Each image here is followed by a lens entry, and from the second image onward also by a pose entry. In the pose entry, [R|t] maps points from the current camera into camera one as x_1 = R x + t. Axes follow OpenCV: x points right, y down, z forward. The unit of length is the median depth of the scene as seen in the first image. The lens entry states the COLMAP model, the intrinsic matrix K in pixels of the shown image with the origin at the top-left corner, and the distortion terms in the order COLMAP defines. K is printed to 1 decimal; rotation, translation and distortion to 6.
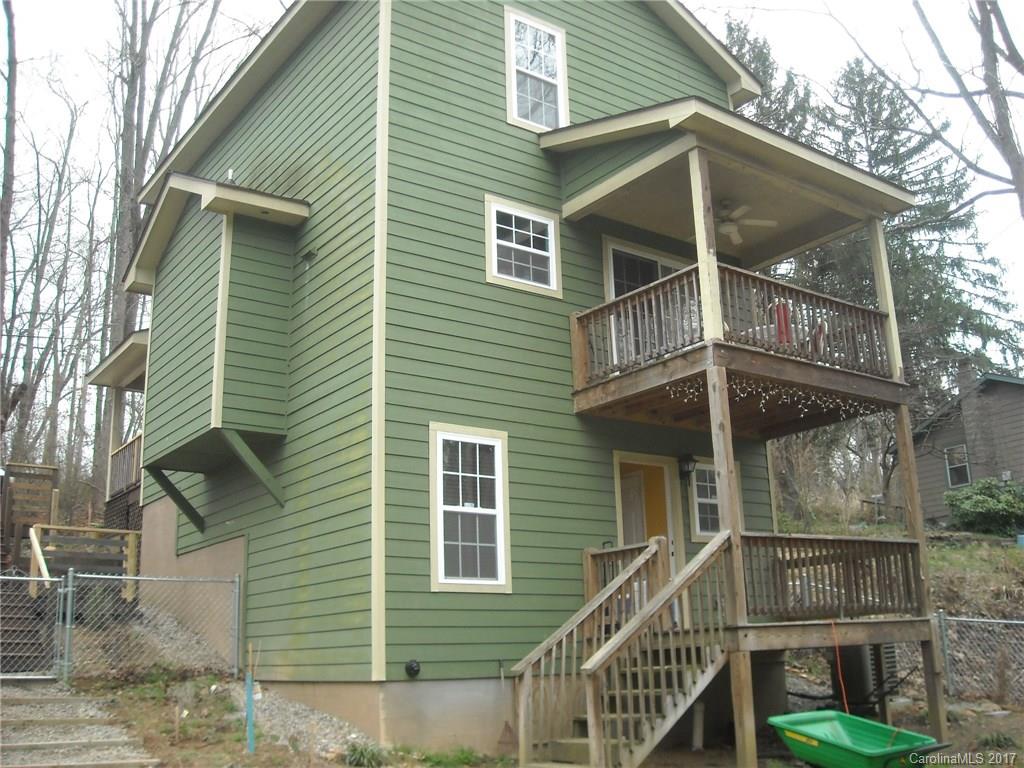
lens RADIAL K [[1043.4, 0, 515.4], [0, 1043.4, 361.3], [0, 0, 1]] dist [-0.188834, 0.121658]
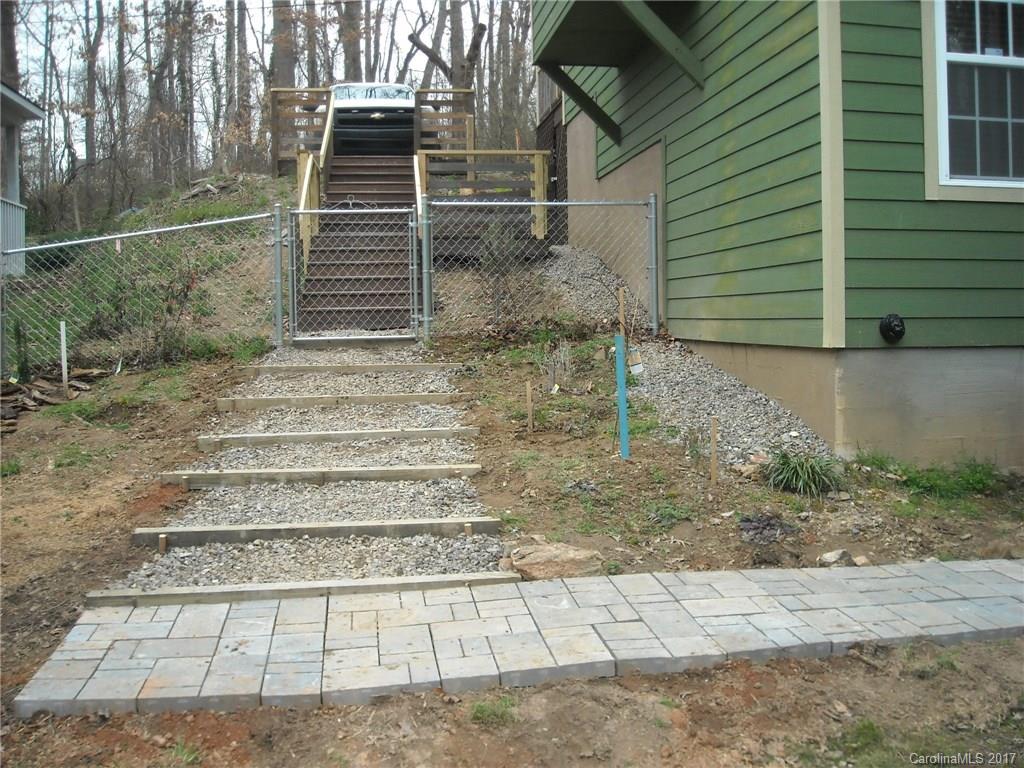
lens RADIAL K [[1043.4, 0, 515.4], [0, 1043.4, 361.3], [0, 0, 1]] dist [-0.188834, 0.121658]
pose [[0.883671, 0.040671, -0.466338, -0.015329], [0.117156, 0.945298, 0.304444, 0.101982], [0.453210, -0.323663, 0.830568, 0.367721]]
